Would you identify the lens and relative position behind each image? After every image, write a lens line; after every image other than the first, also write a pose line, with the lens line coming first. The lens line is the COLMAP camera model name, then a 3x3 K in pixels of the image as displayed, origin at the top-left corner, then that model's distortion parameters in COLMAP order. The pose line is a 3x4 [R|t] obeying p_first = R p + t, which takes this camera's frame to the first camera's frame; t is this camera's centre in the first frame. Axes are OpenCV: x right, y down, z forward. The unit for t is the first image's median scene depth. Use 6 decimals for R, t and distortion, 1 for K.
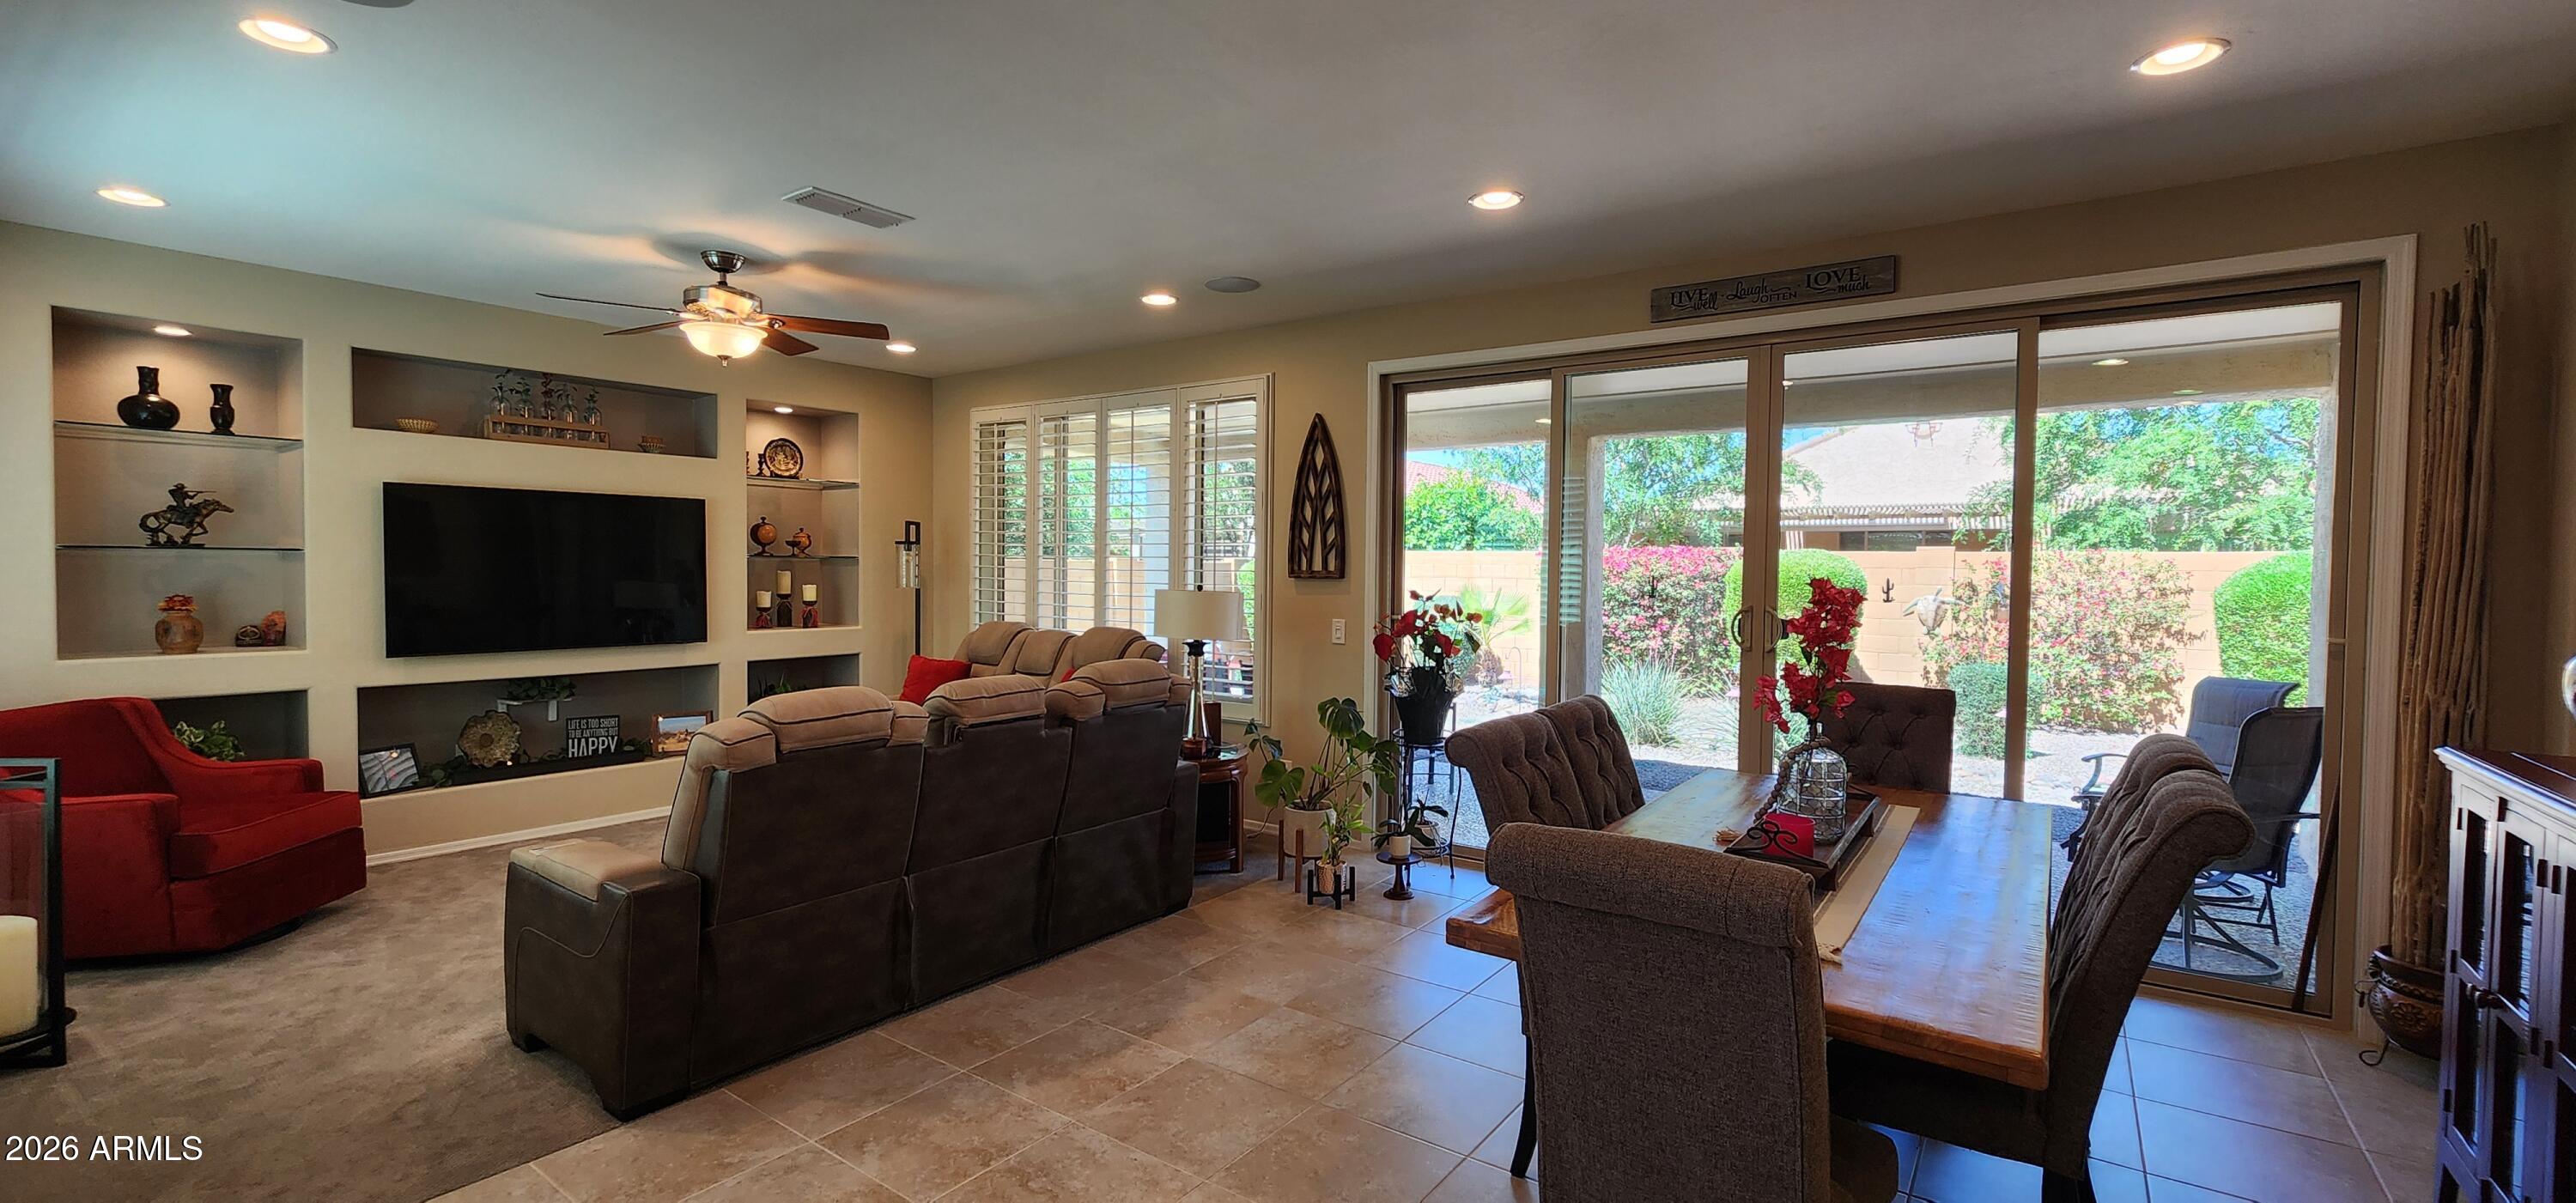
lens RADIAL K [[1060.7, 0, 1308.6], [0, 1060.7, 600.3], [0, 0, 1]] dist [-0.000021, -0.000002]
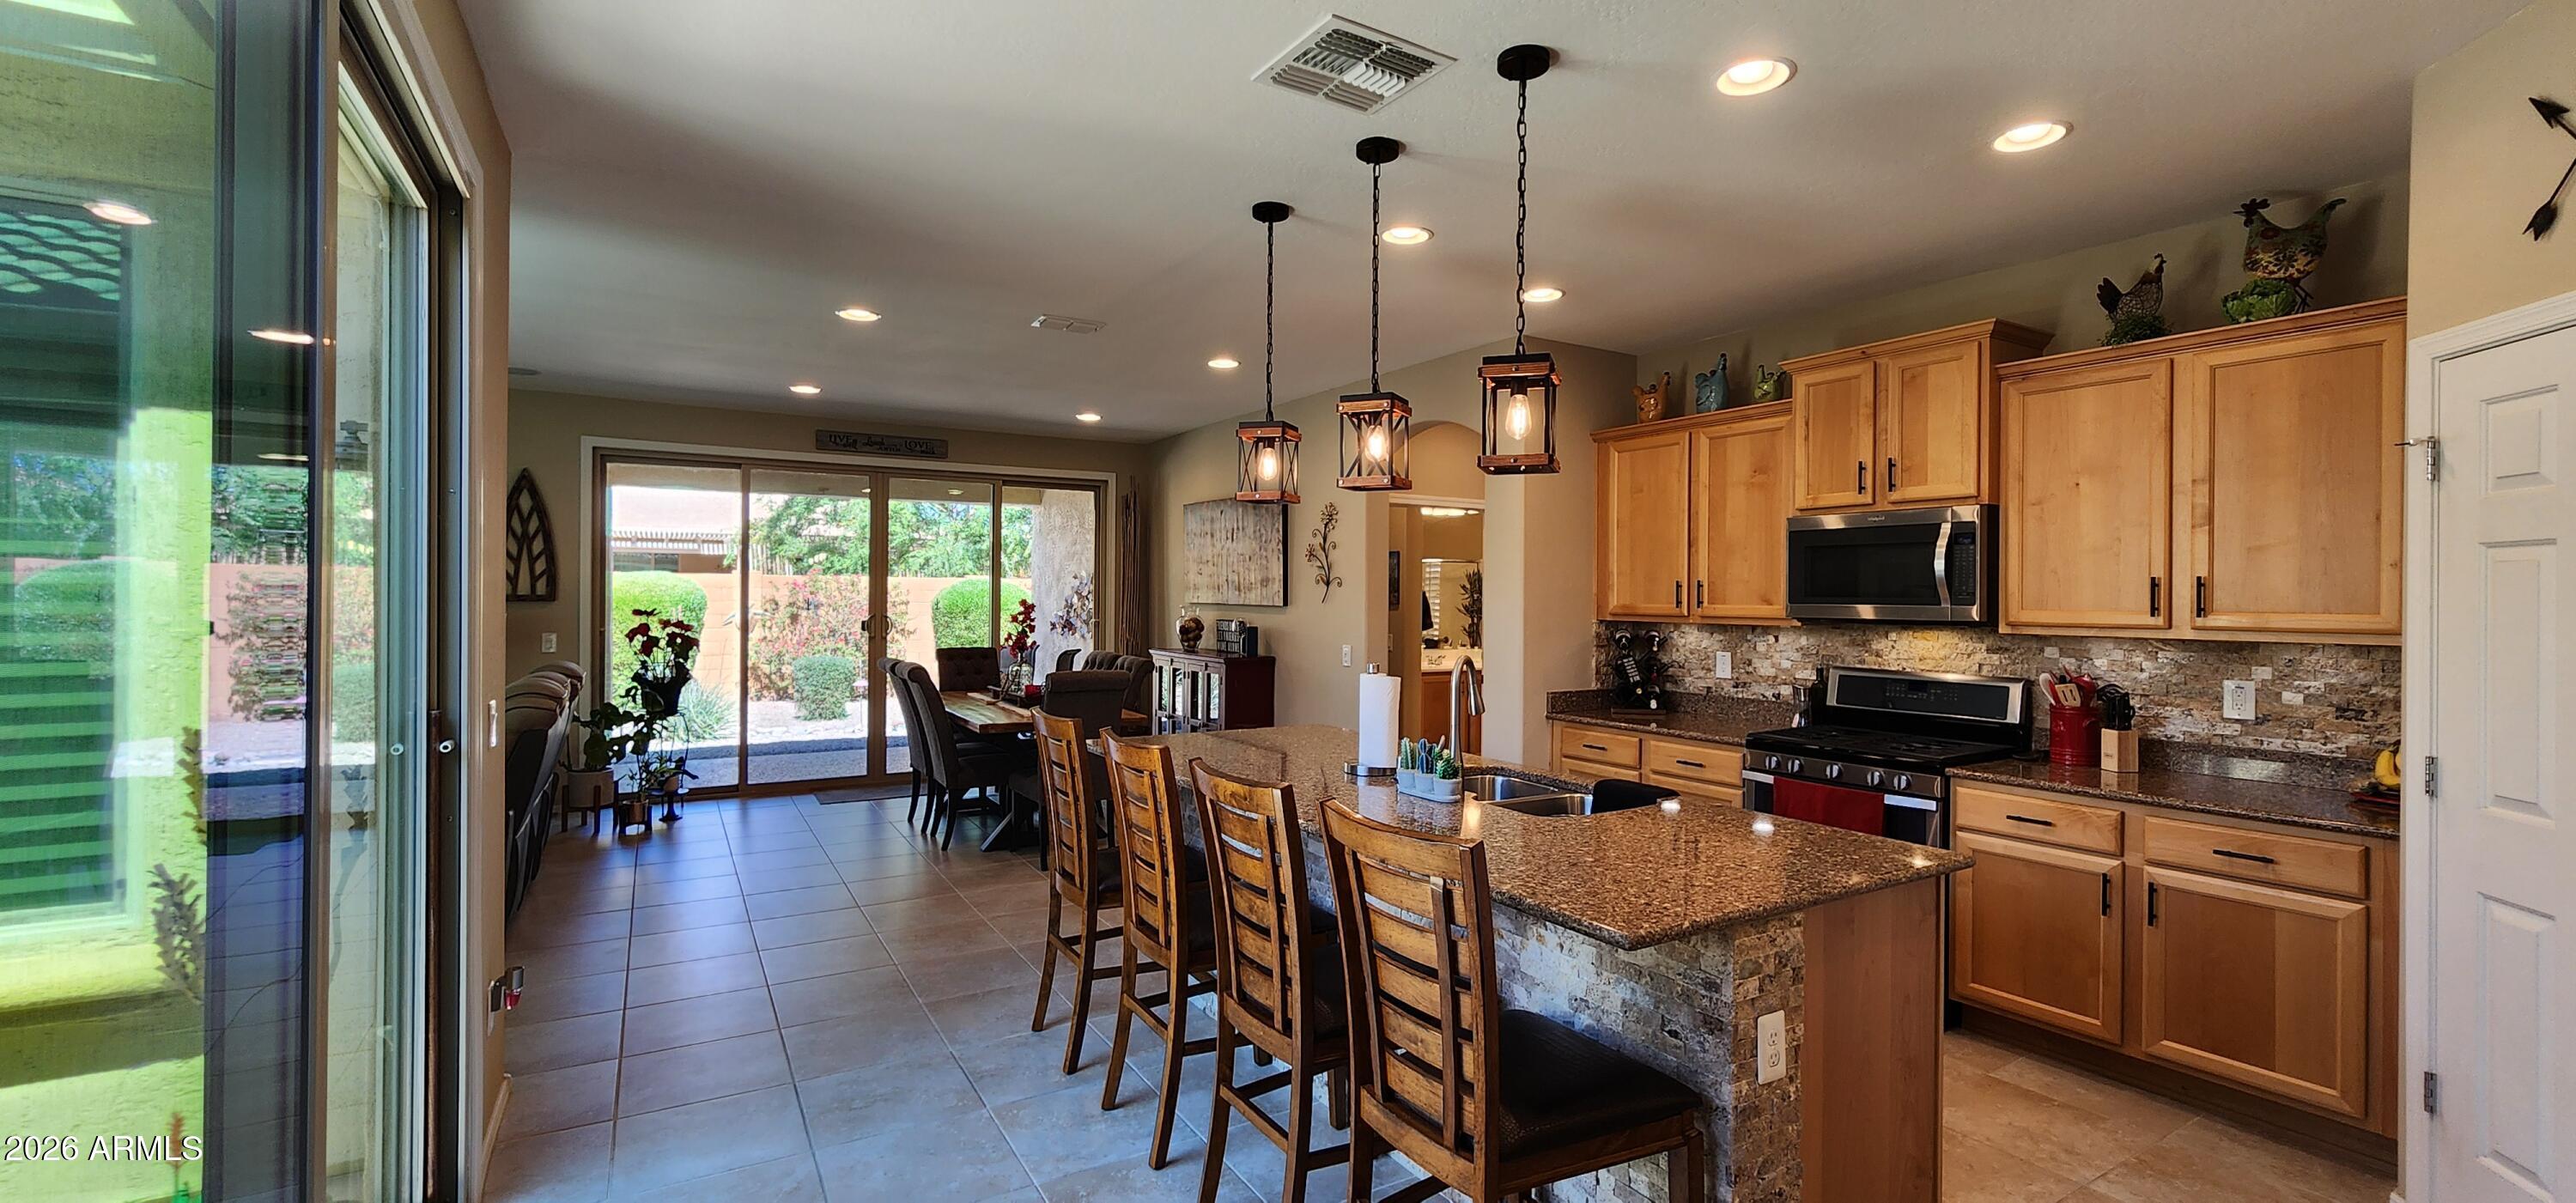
lens RADIAL K [[1060.7, 0, 1308.5], [0, 1060.7, 598.6], [0, 0, 1]] dist [-0.000021, -0.000002]
pose [[0.392514, -0.008741, 0.919705, -0.841651], [0.022612, 0.999744, -0.000148, -0.002453], [-0.919468, 0.020855, 0.392611, -0.351698]]
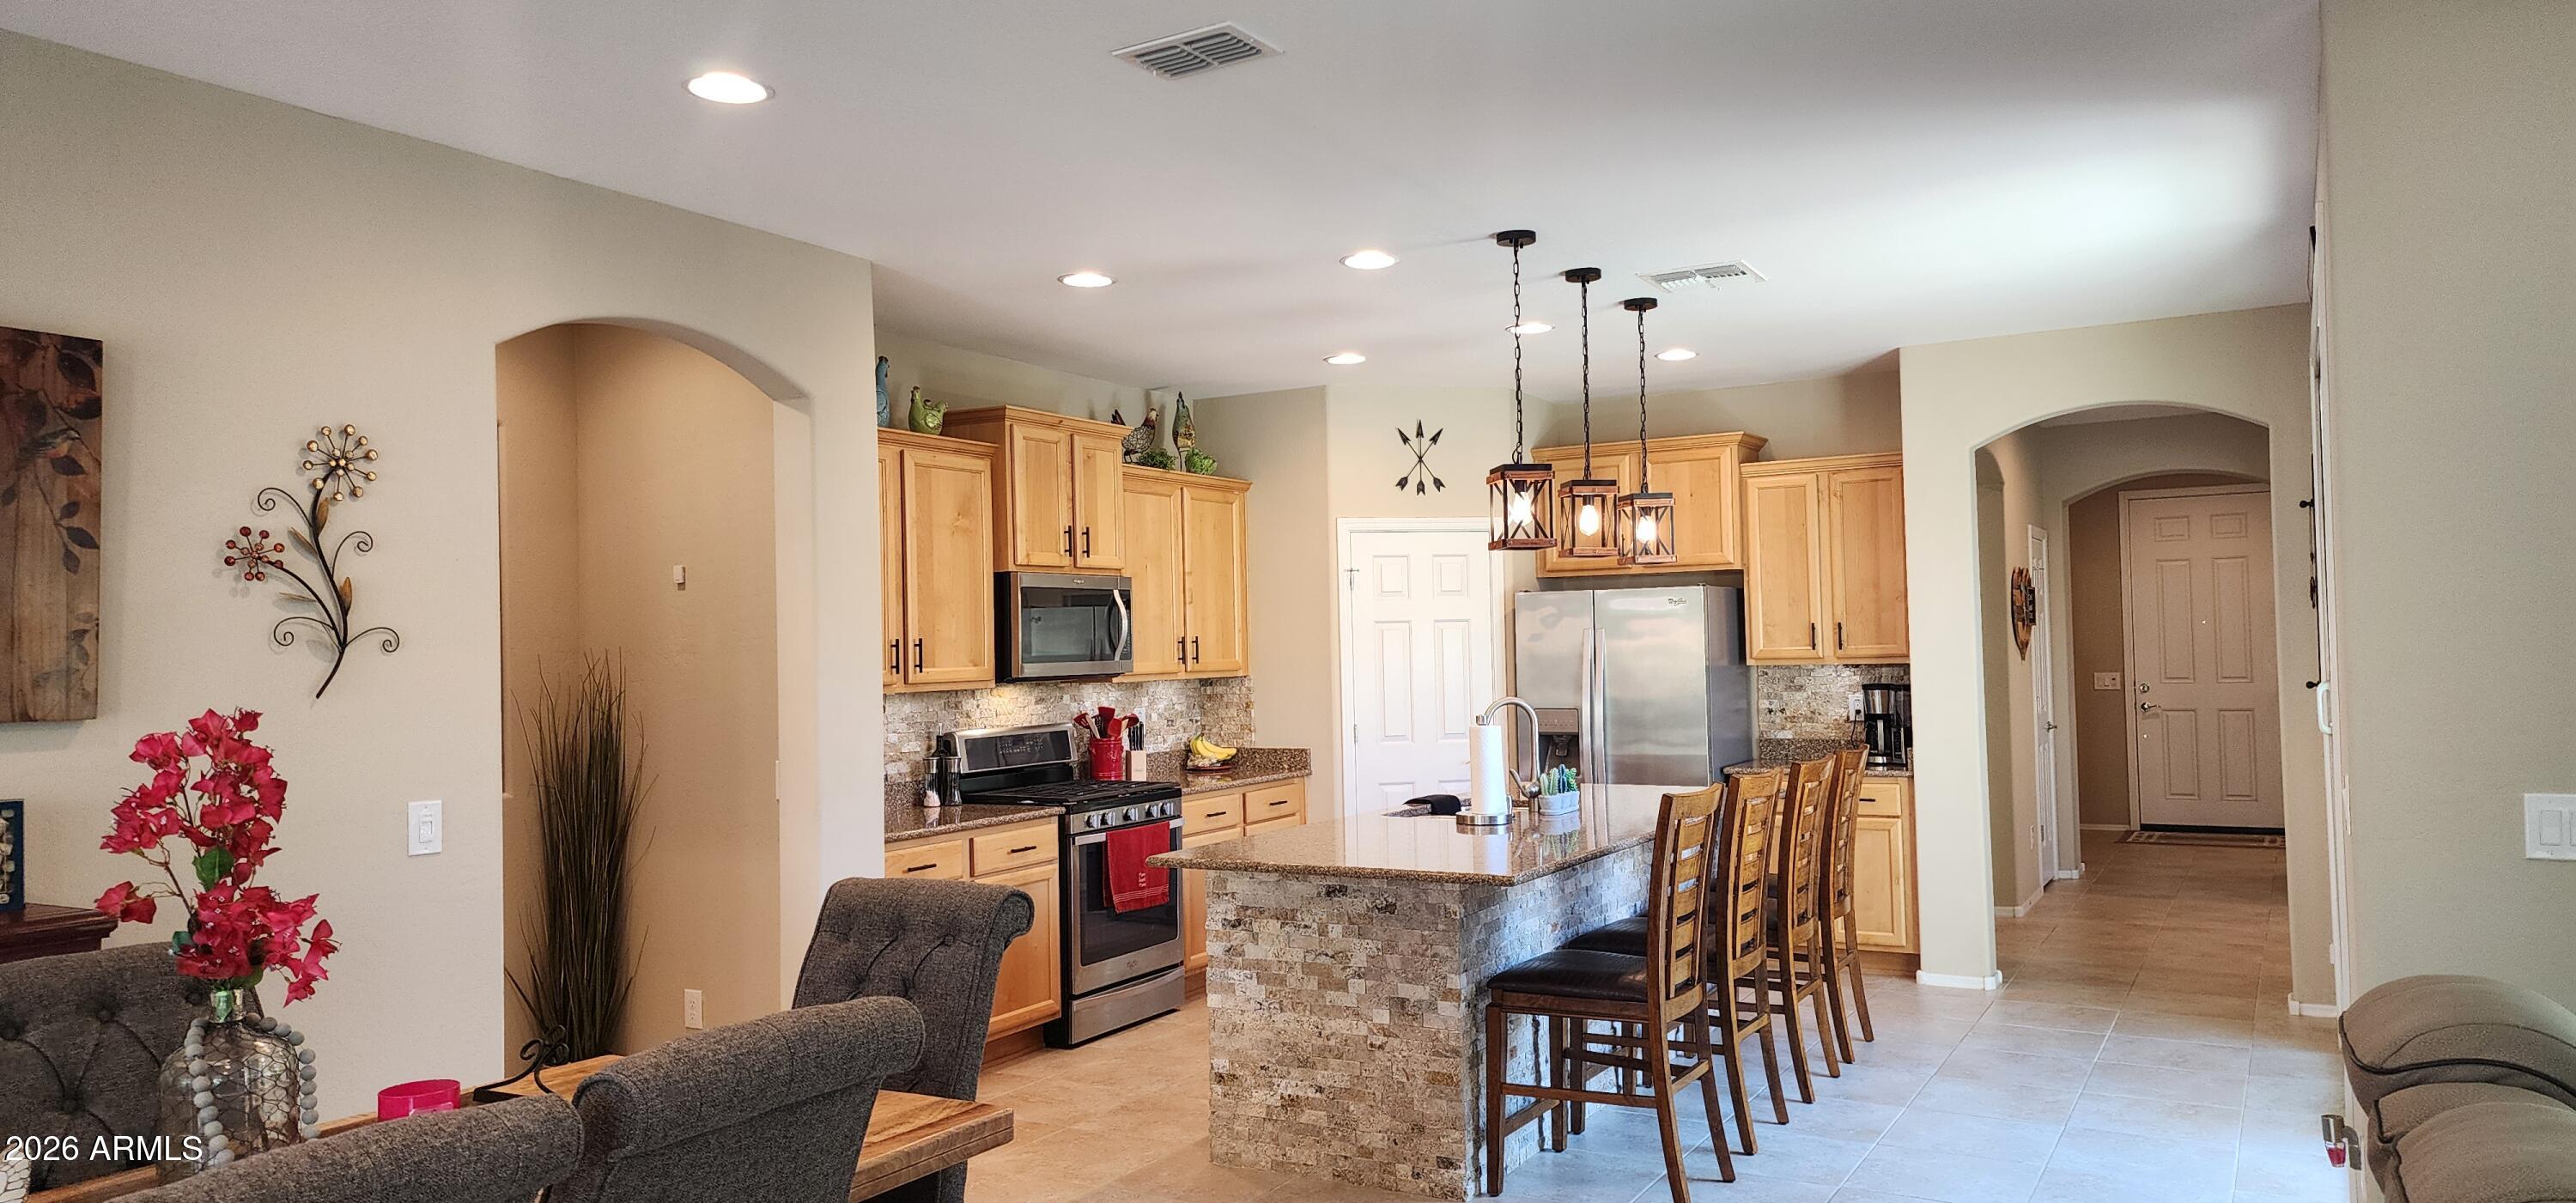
lens RADIAL K [[1699.5, 0, 1308.9], [0, 1699.5, 597.5], [0, 0, 1]] dist [0.066186, -0.050515]
pose [[-0.995340, 0.009703, -0.095934, 0.010294], [0.009914, 0.999949, -0.001722, -0.035605], [0.095912, -0.002665, -0.995386, 0.953767]]
